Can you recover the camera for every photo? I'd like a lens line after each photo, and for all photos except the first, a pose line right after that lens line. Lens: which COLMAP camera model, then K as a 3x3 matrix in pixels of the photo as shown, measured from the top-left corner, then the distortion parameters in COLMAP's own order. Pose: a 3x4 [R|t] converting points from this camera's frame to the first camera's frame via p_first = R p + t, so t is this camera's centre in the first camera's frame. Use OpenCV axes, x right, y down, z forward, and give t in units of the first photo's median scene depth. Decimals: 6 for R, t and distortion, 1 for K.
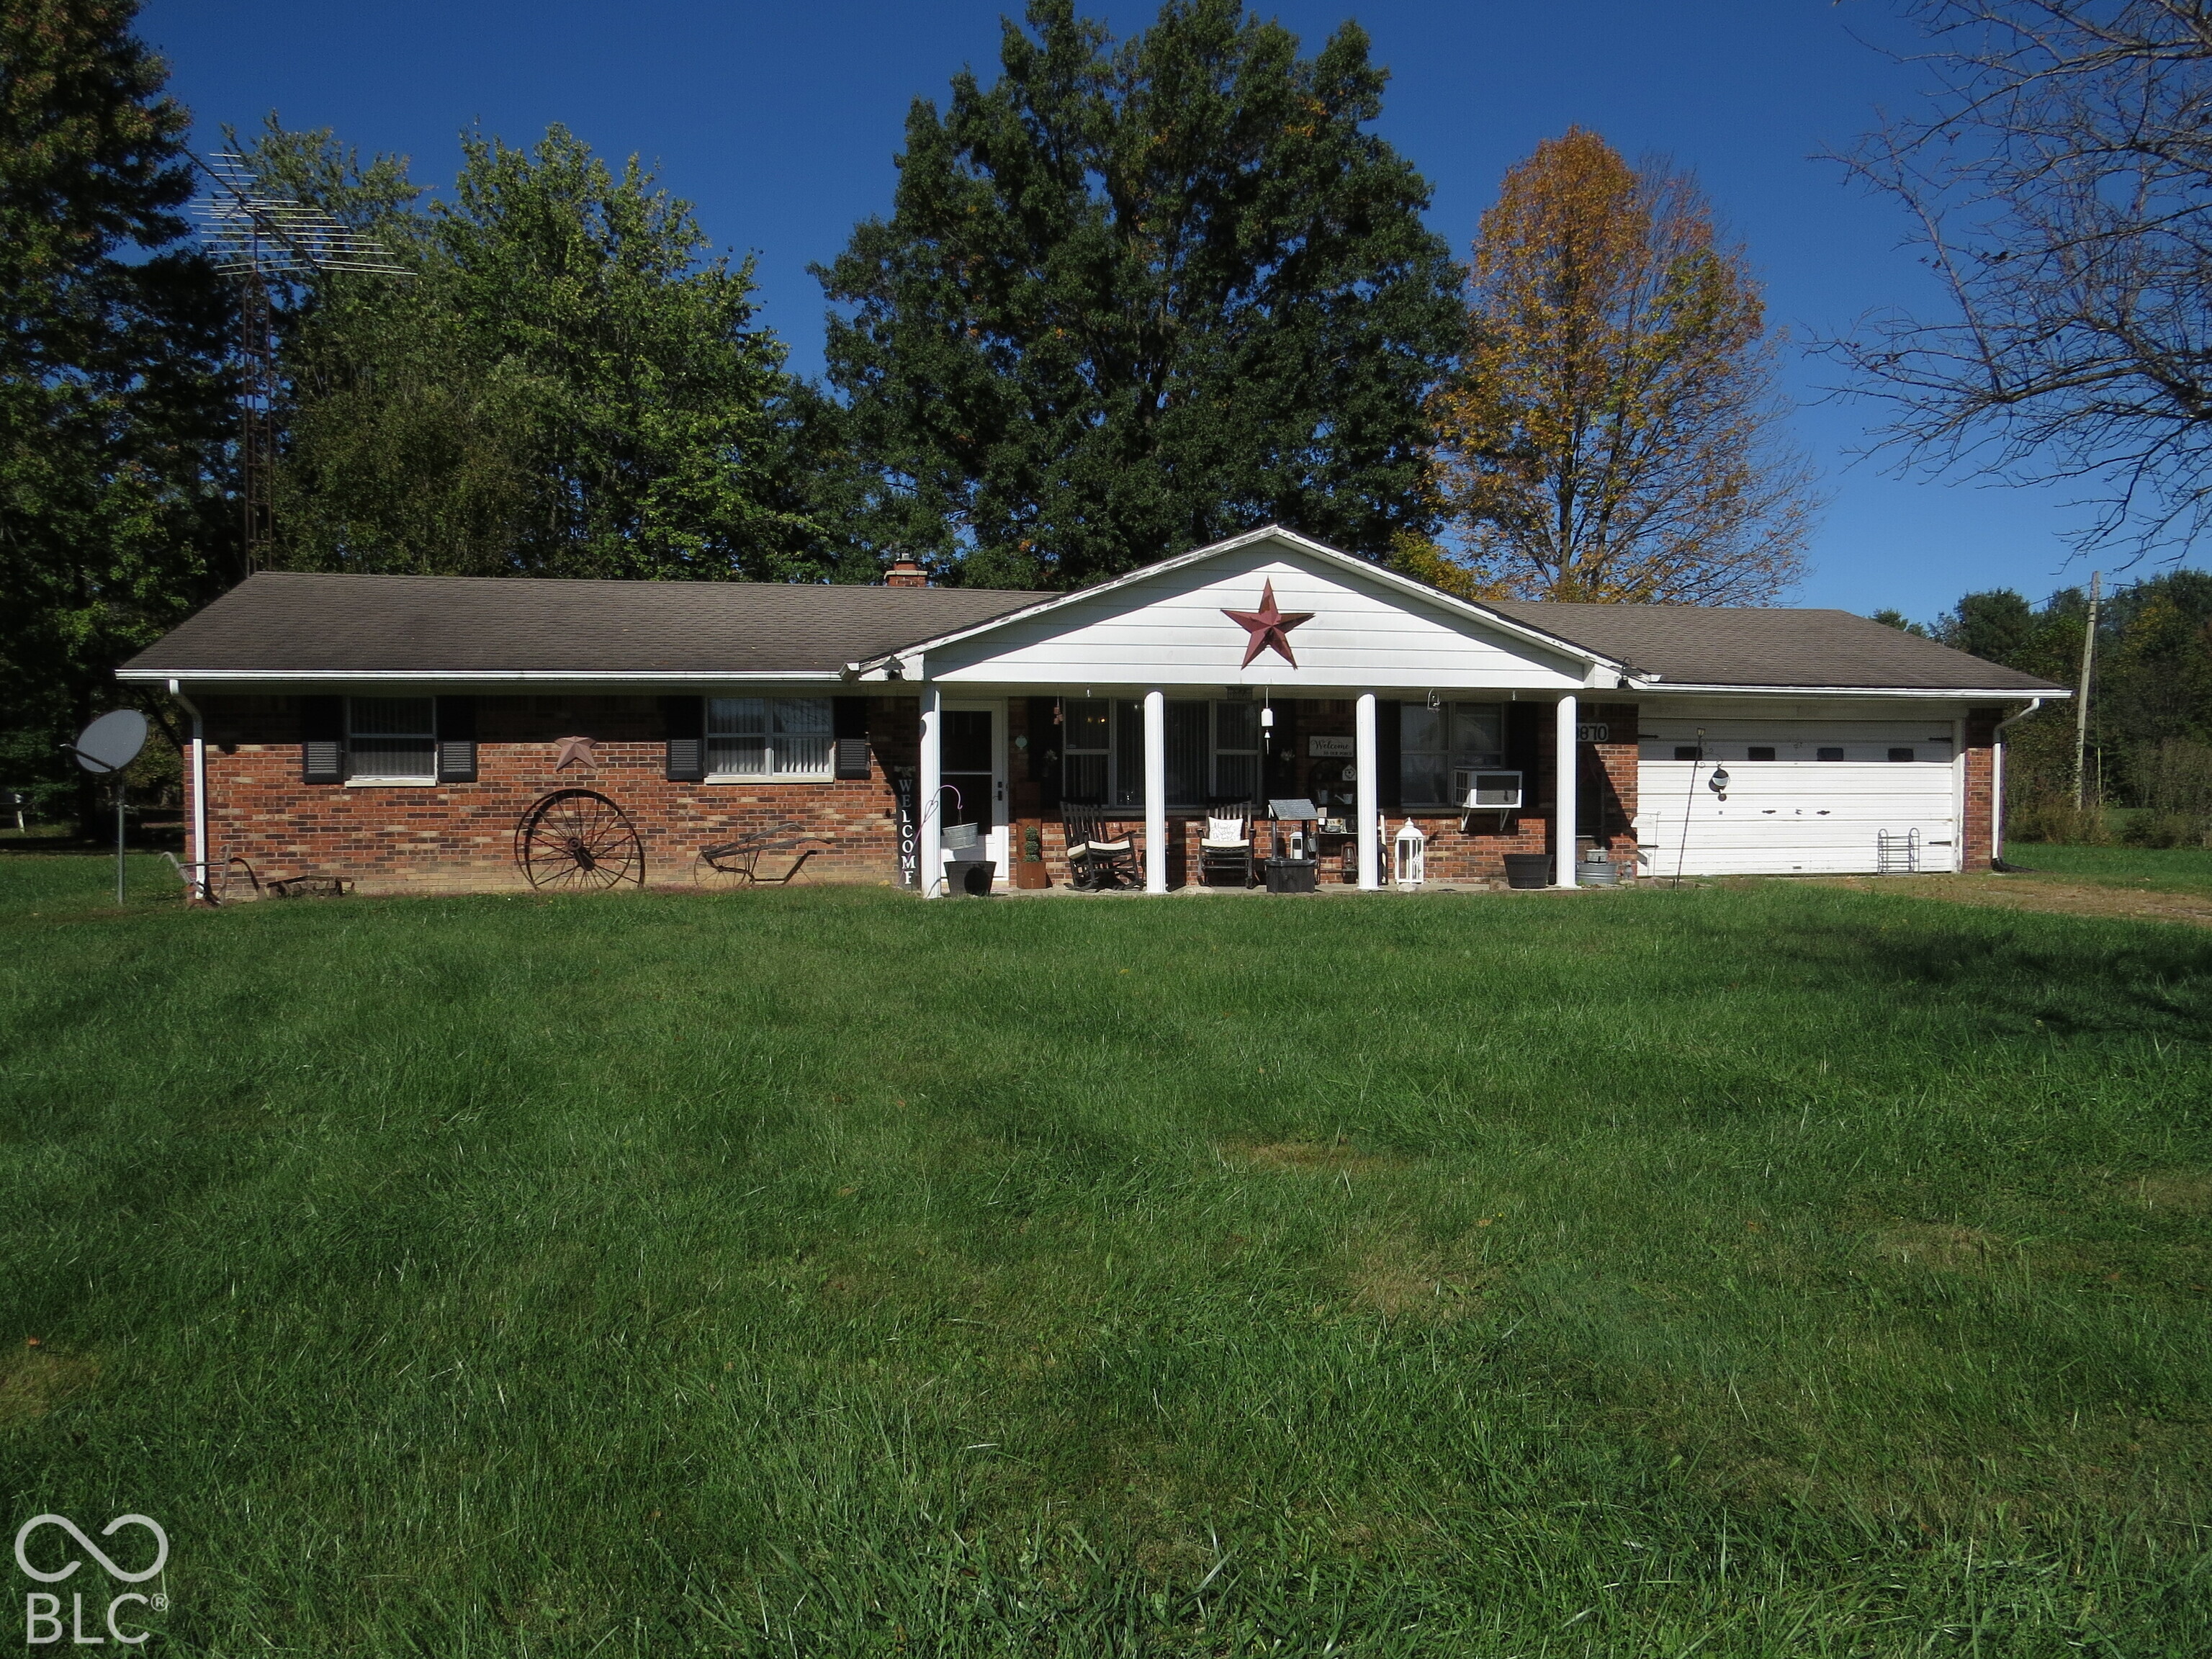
lens RADIAL K [[1567.7, 0, 1107.2], [0, 1567.7, 844.9], [0, 0, 1]] dist [-0.028813, -0.000170]
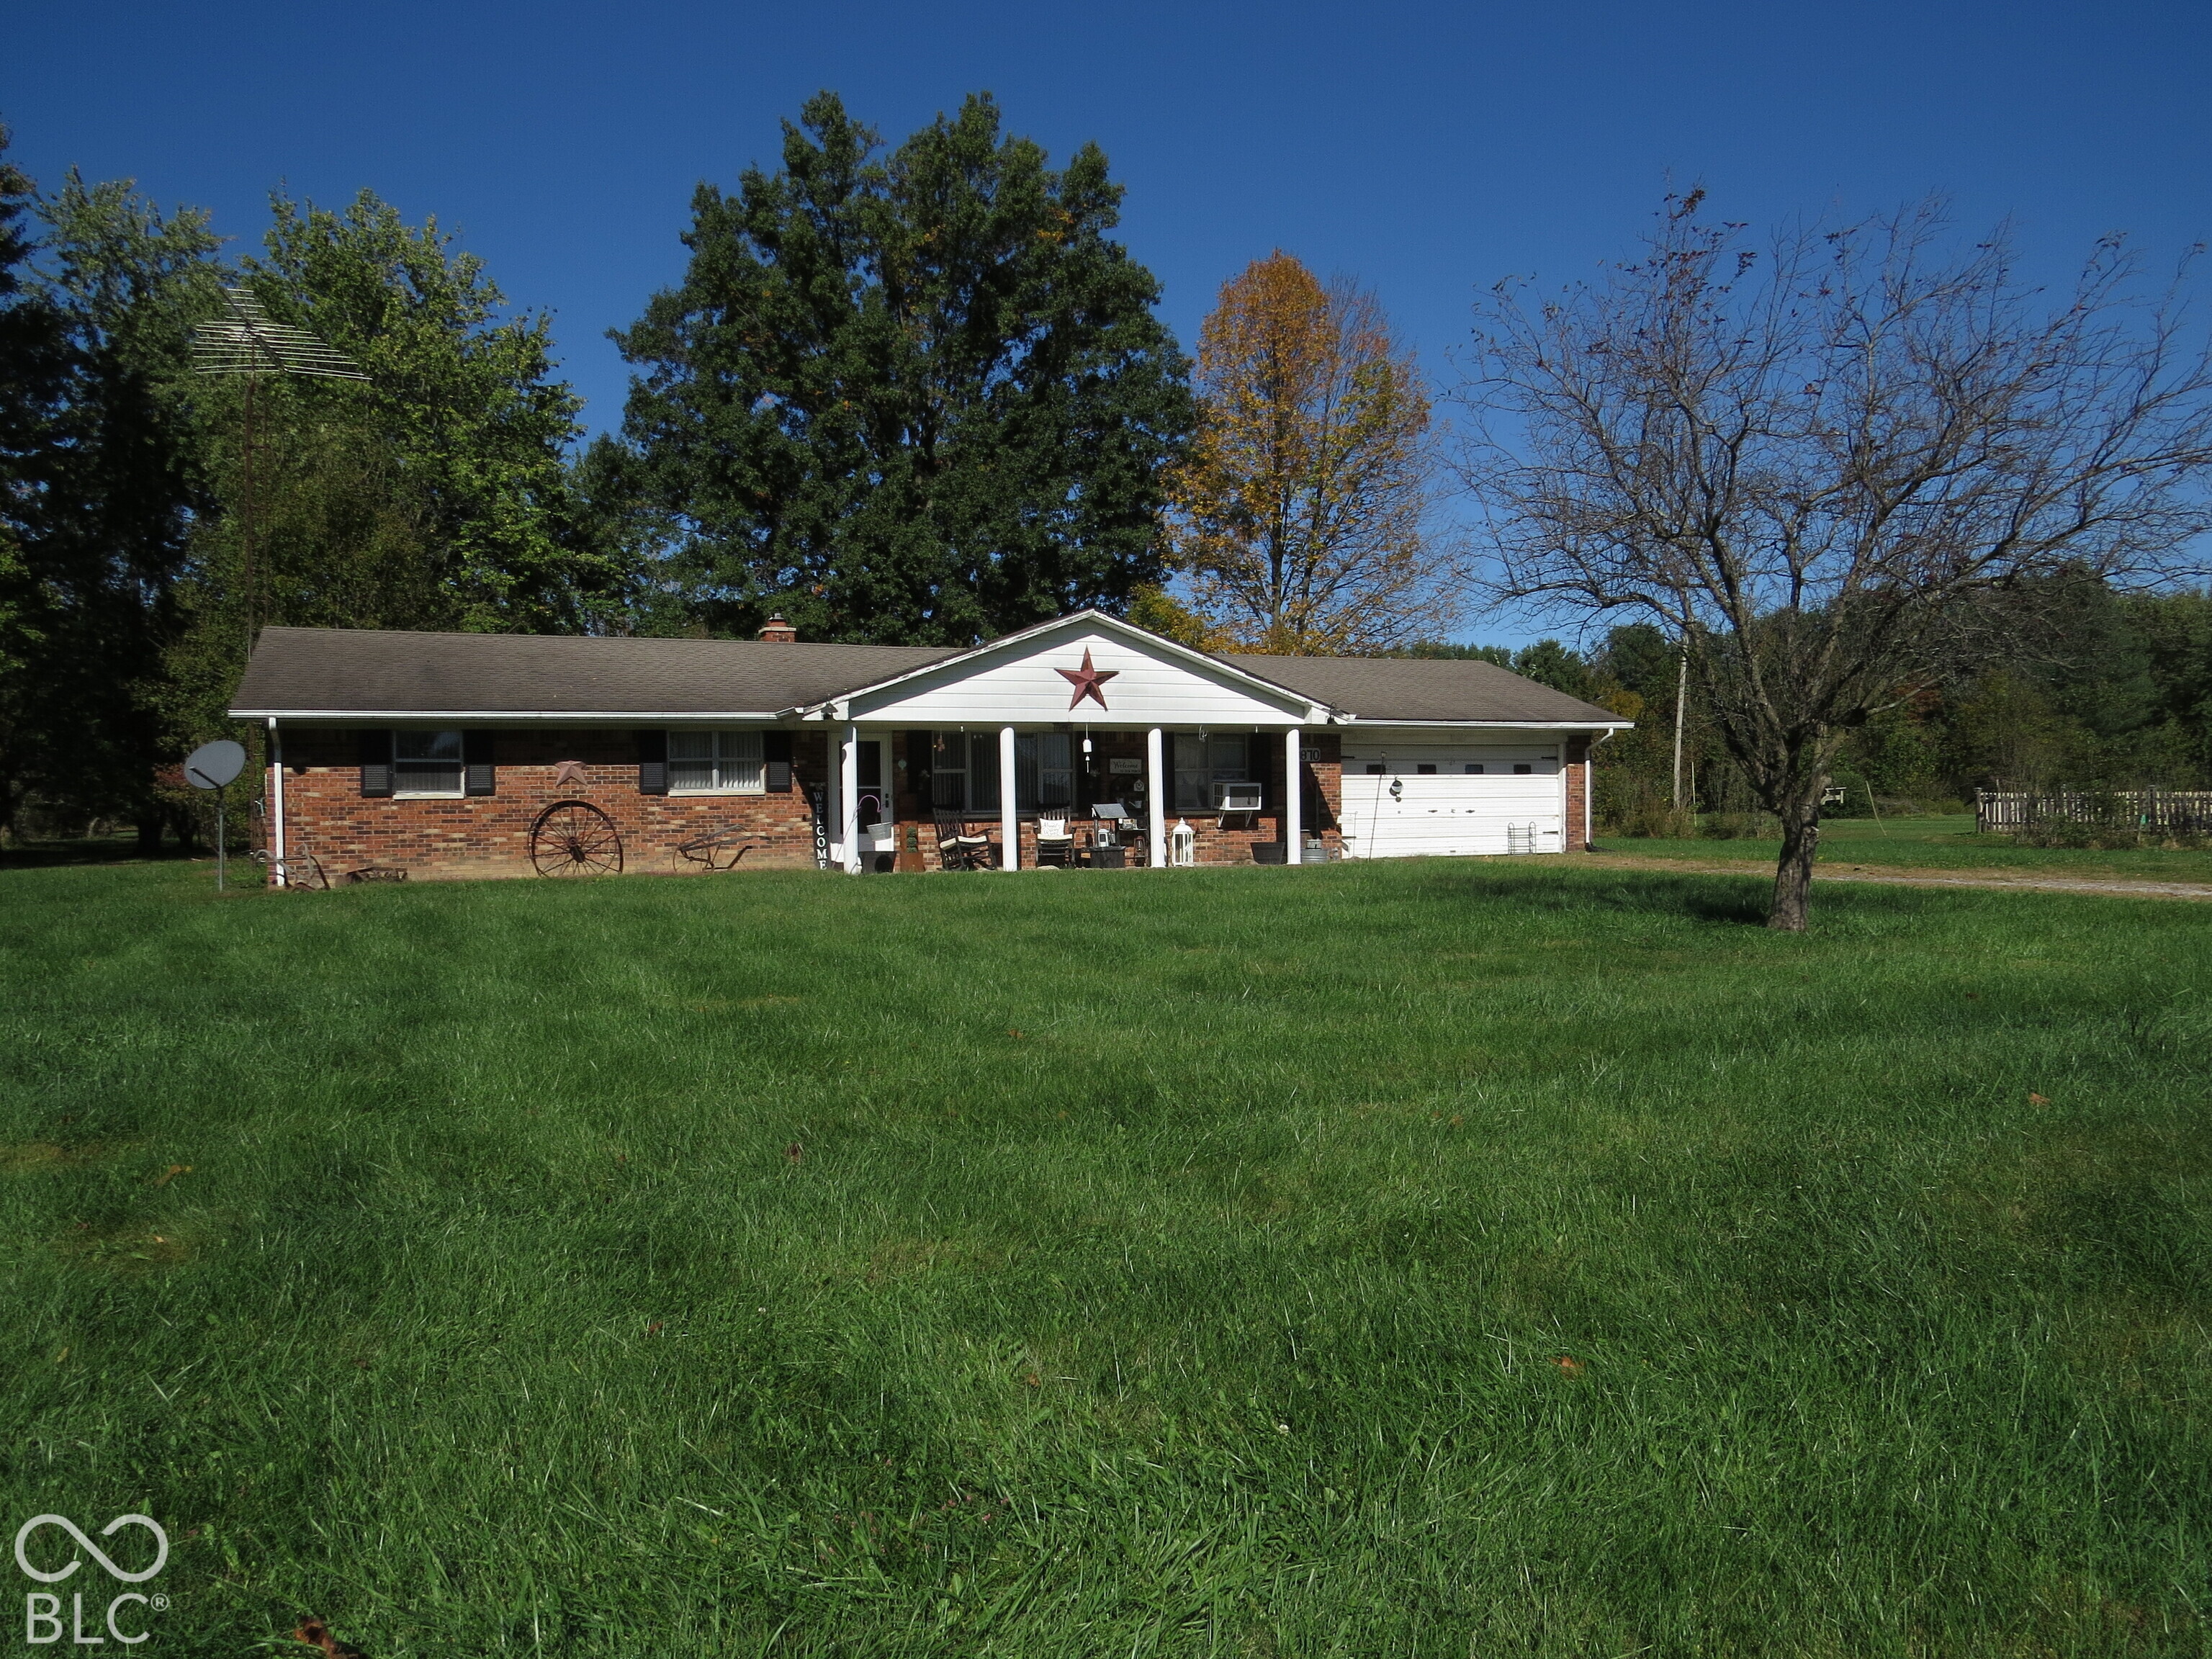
lens RADIAL K [[1567.7, 0, 1102.0], [0, 1567.7, 813.6], [0, 0, 1]] dist [-0.028813, -0.000170]
pose [[0.983886, -0.009482, 0.178547, -0.109155], [0.015079, 0.999436, -0.030012, 0.017618], [-0.178162, 0.032221, 0.983474, -0.304578]]
